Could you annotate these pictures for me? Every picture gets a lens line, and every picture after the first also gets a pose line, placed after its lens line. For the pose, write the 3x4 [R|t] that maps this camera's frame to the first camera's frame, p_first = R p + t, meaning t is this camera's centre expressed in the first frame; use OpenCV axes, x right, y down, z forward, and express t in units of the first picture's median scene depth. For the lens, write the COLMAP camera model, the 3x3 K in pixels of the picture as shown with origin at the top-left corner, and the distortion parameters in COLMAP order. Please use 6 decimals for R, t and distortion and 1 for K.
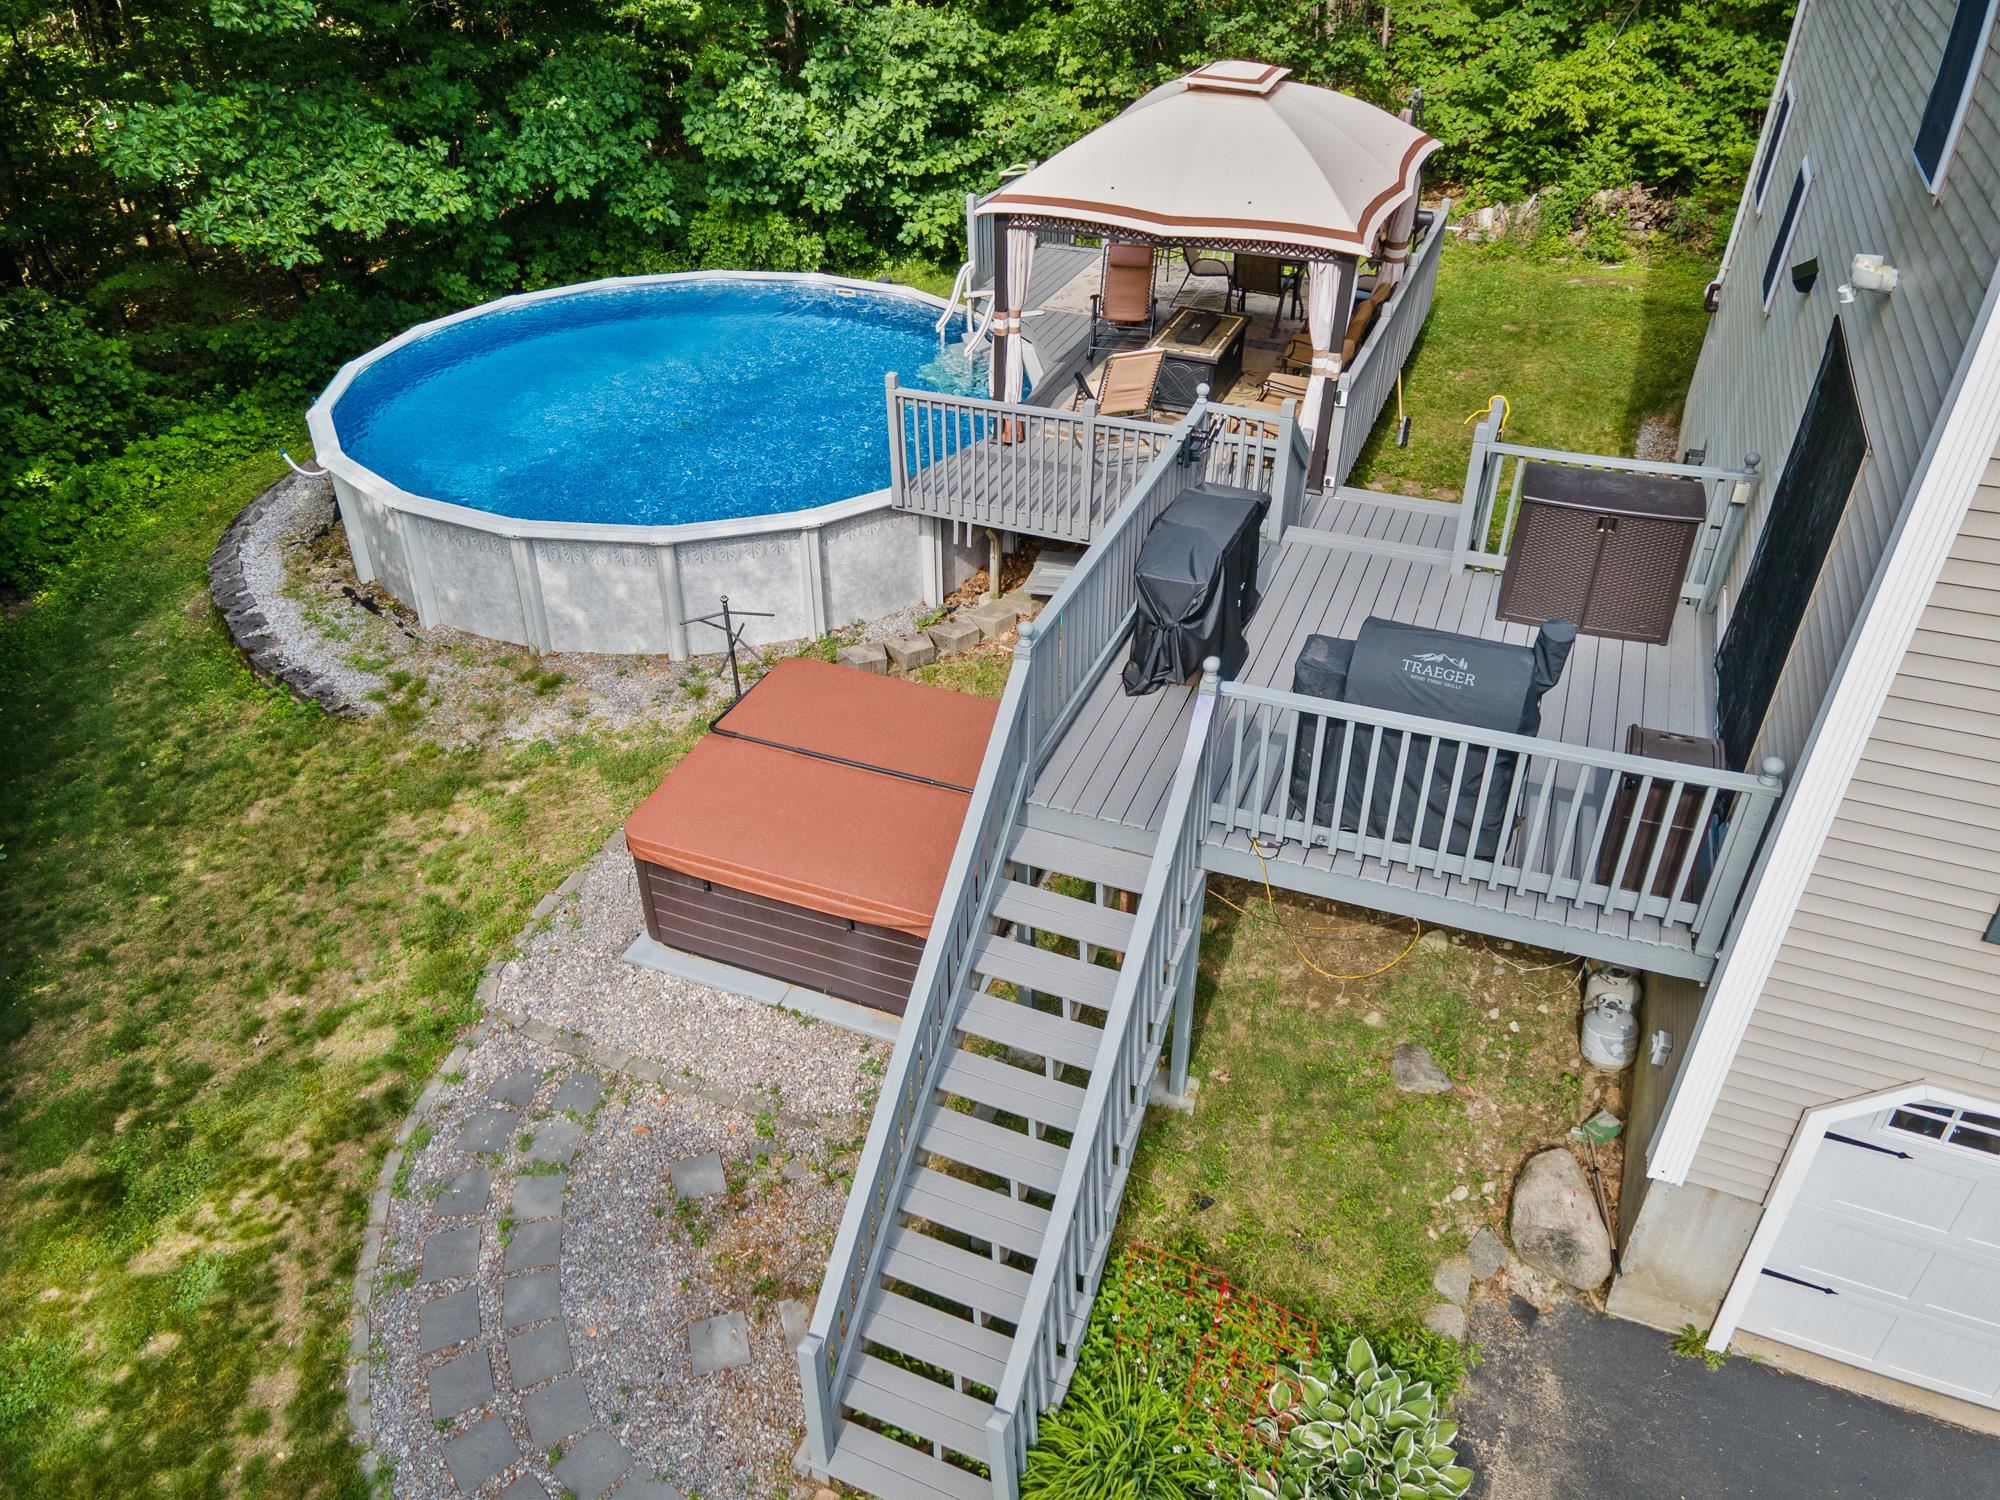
lens RADIAL K [[1485.8, 0, 985.0], [0, 1485.8, 749.7], [0, 0, 1]] dist [0.003448, 0.063073]
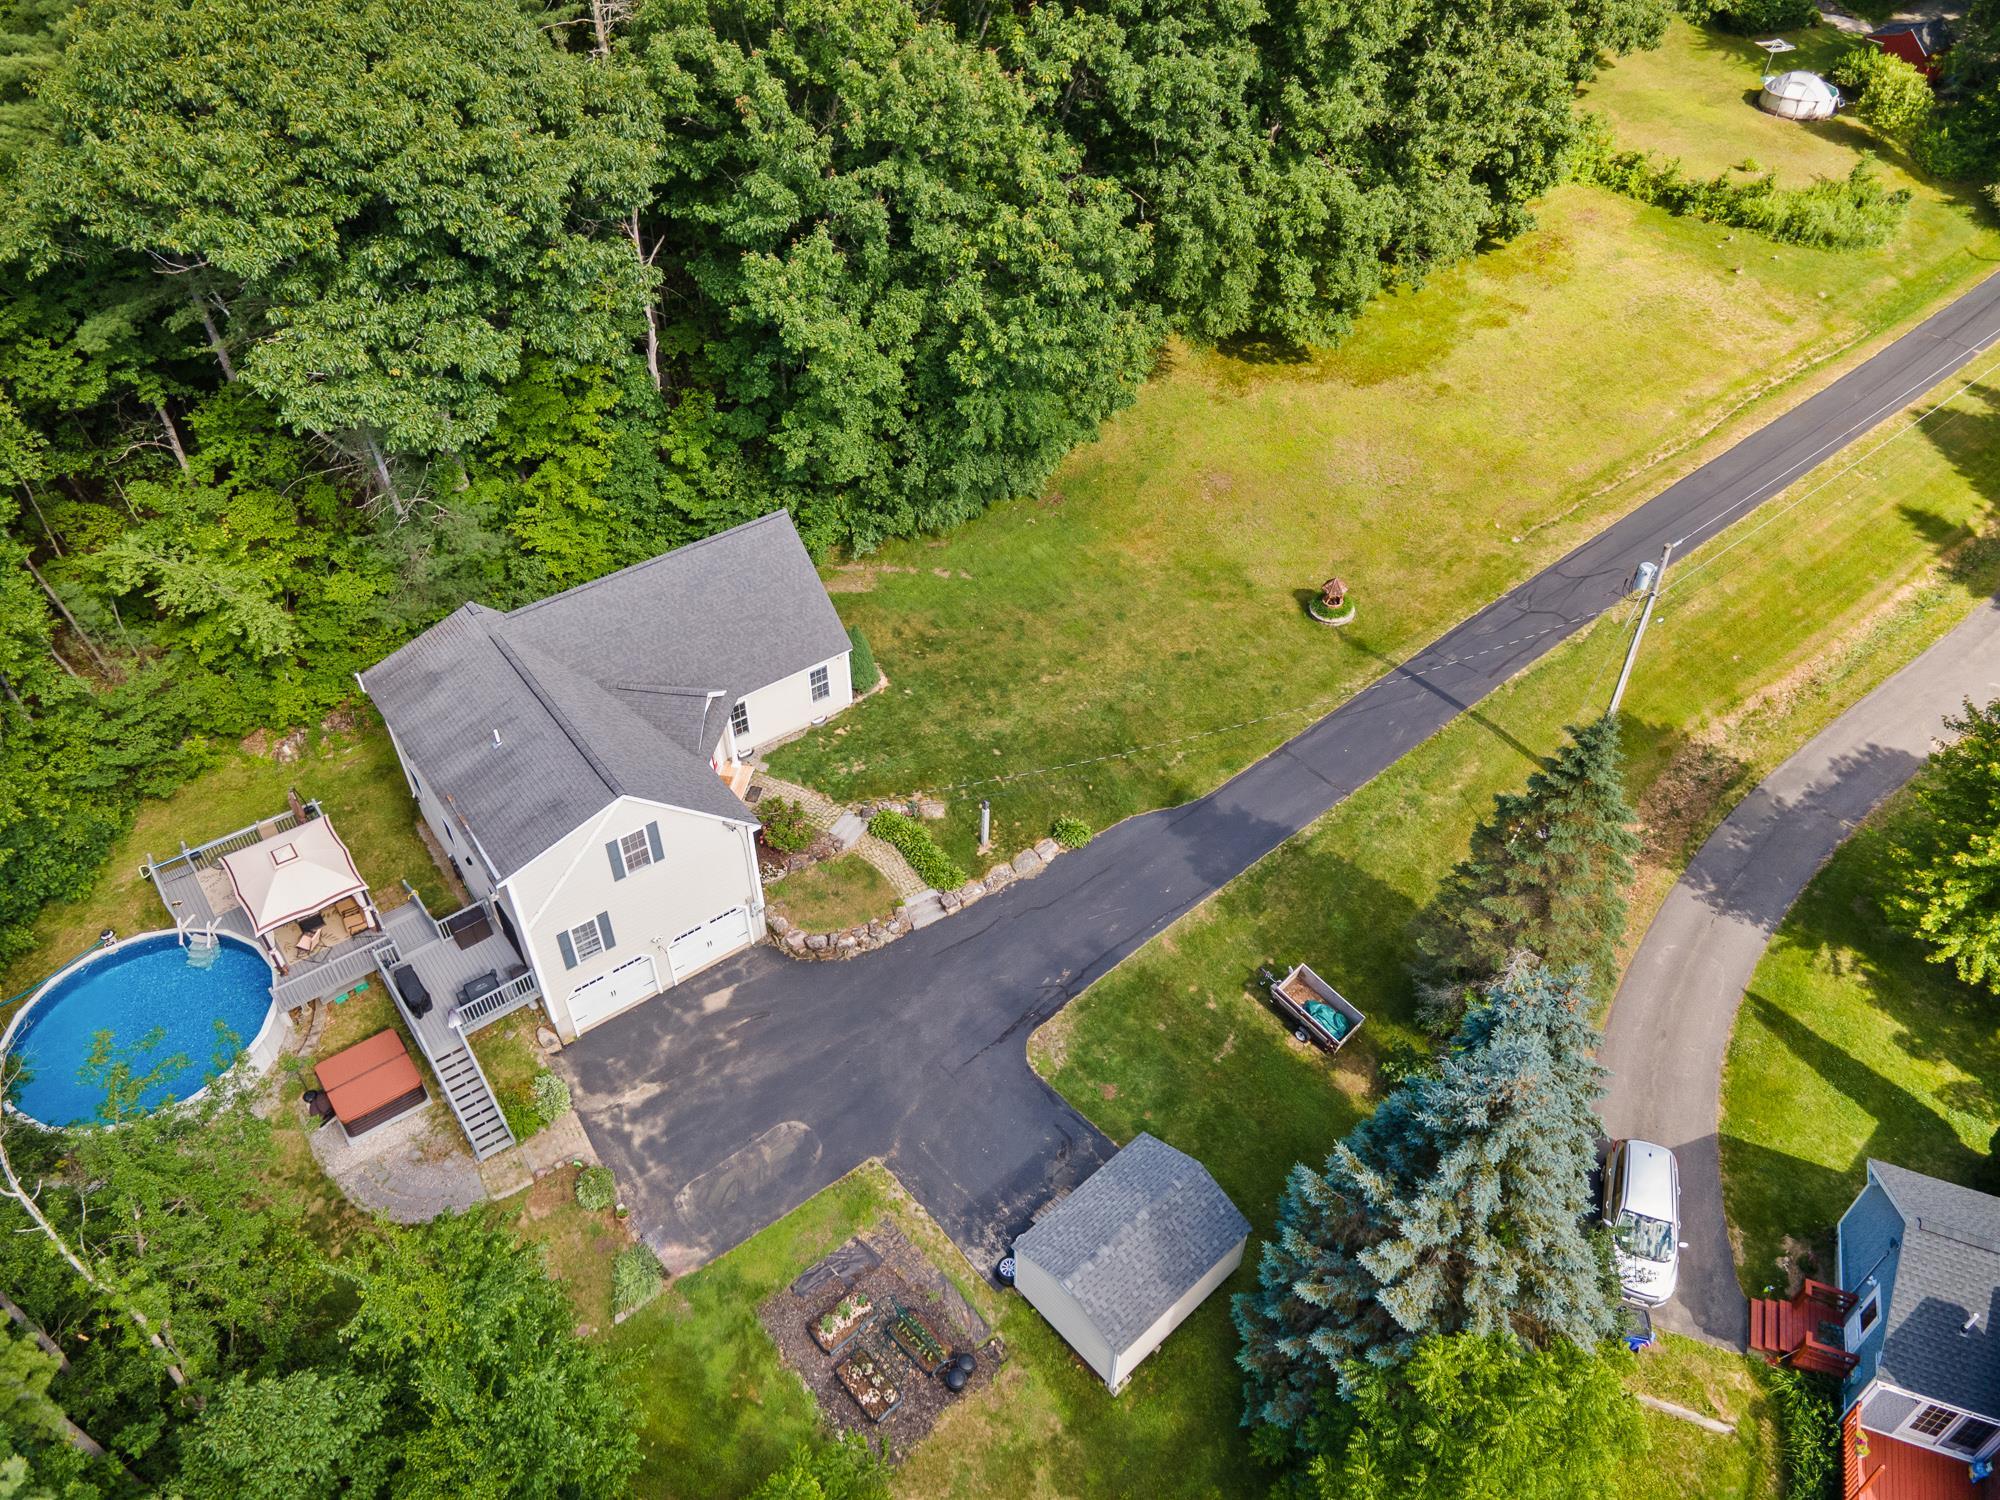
lens RADIAL K [[1451.6, 0, 993.1], [0, 1451.6, 752.0], [0, 0, 1]] dist [0.013215, 0.062317]
pose [[0.521227, -0.584648, 0.621698, -0.585383], [0.472781, 0.804293, 0.359986, -0.667830], [-0.710493, 0.106293, 0.695630, -1.590293]]
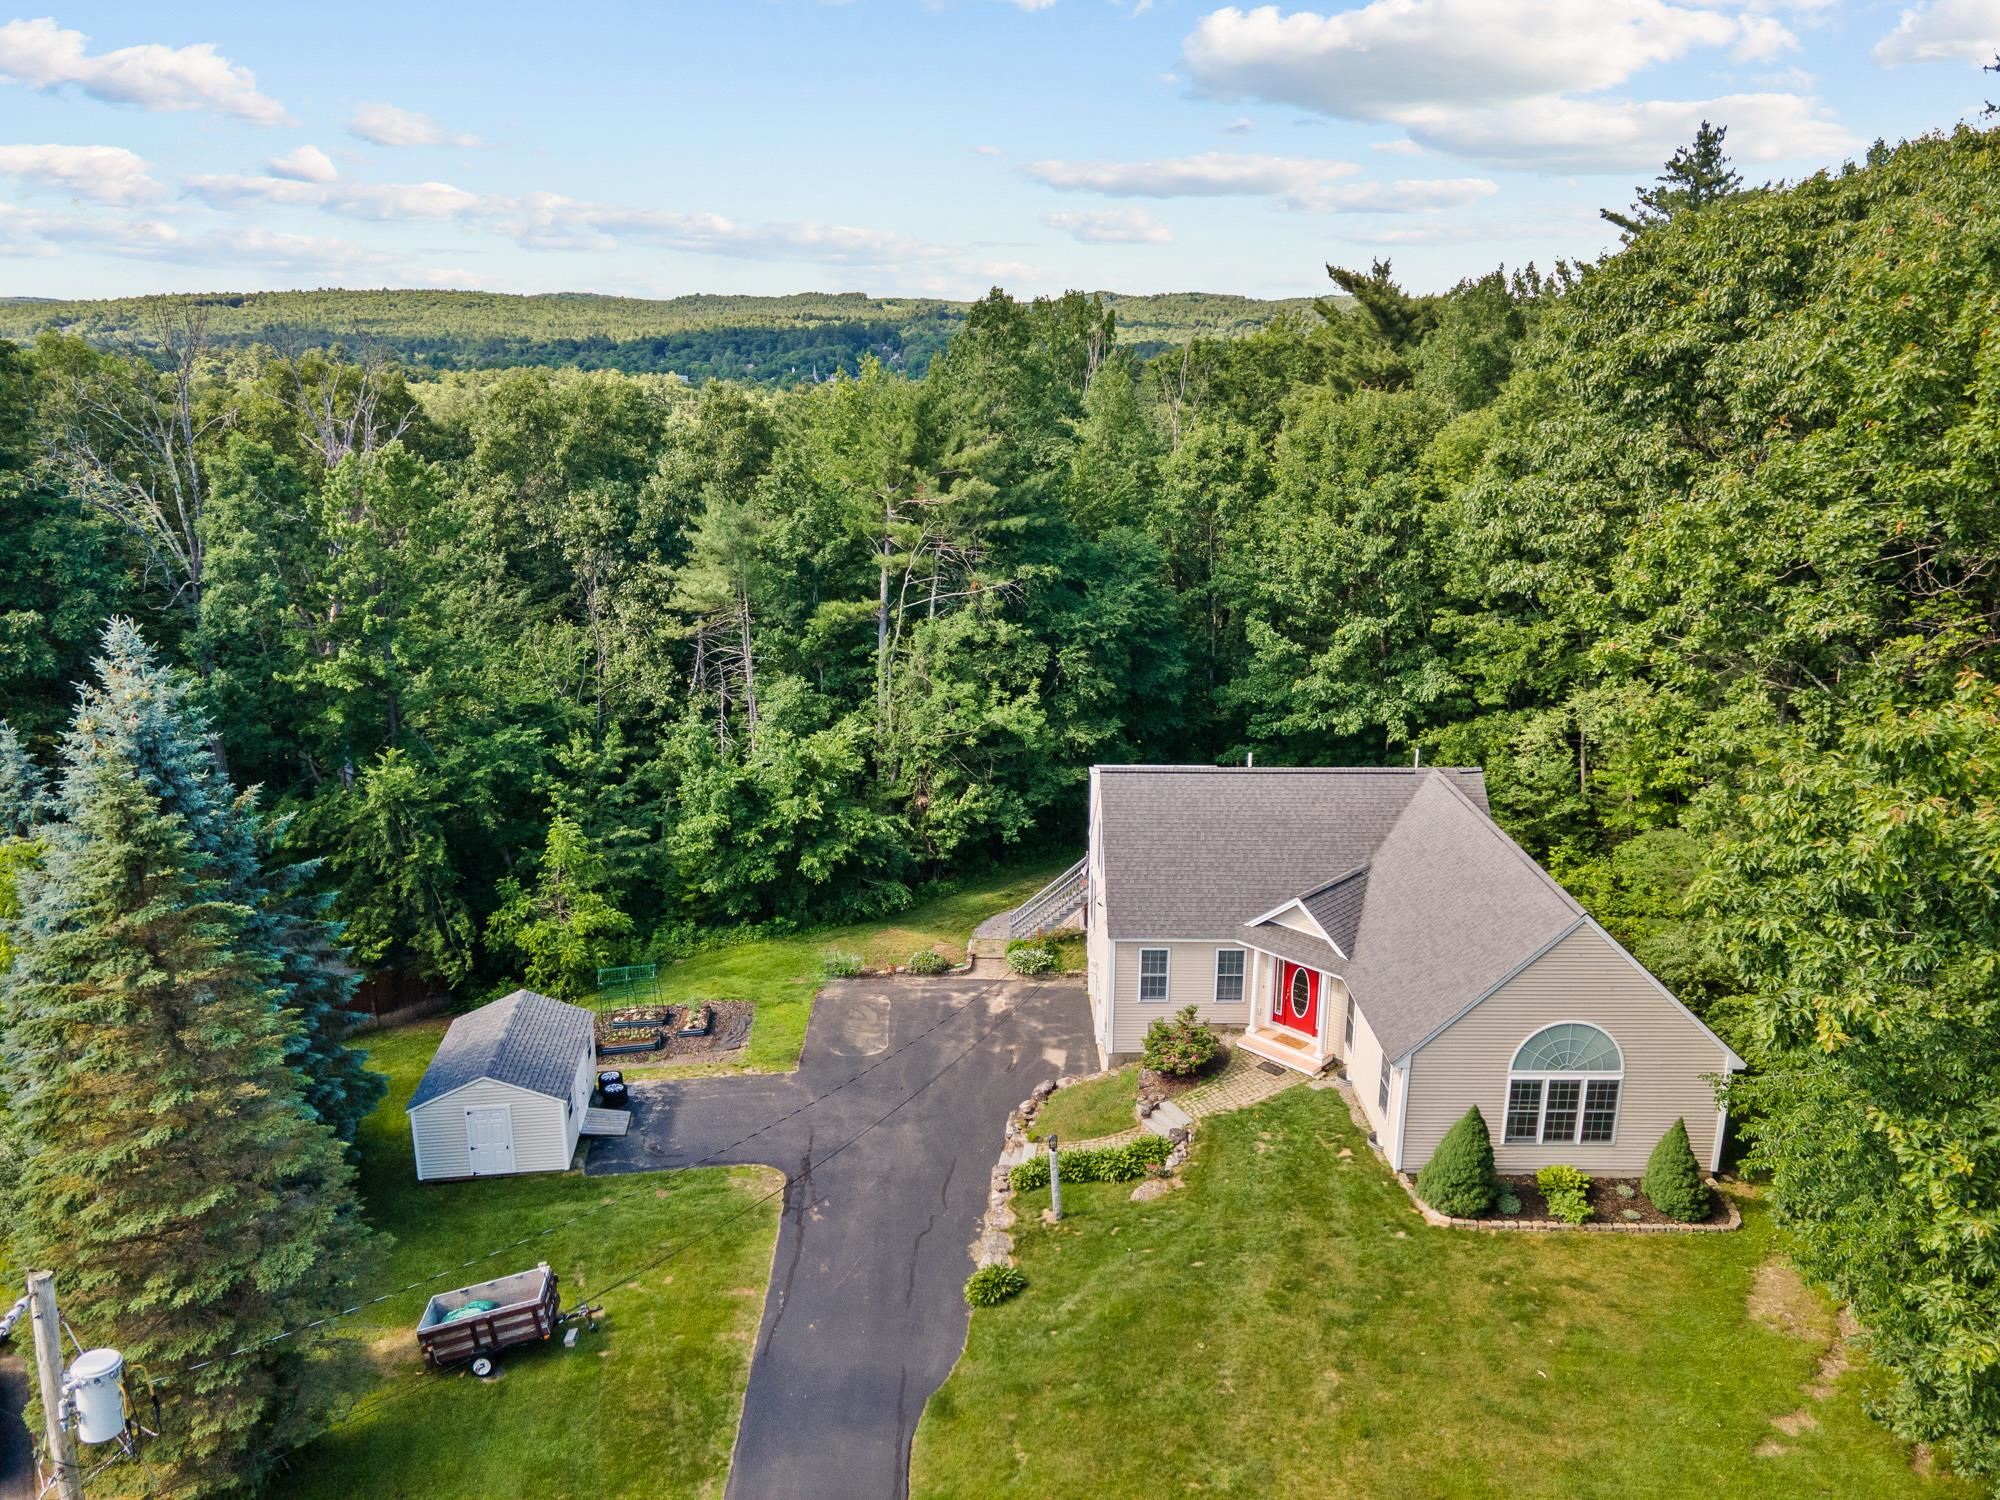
lens RADIAL K [[1451.6, 0, 993.1], [0, 1451.6, 752.0], [0, 0, 1]] dist [0.013215, 0.062317]
pose [[0.377057, 0.258303, -0.889442, 2.050347], [-0.521280, 0.852967, 0.026726, -0.149096], [0.765568, 0.453571, 0.456266, -0.942614]]
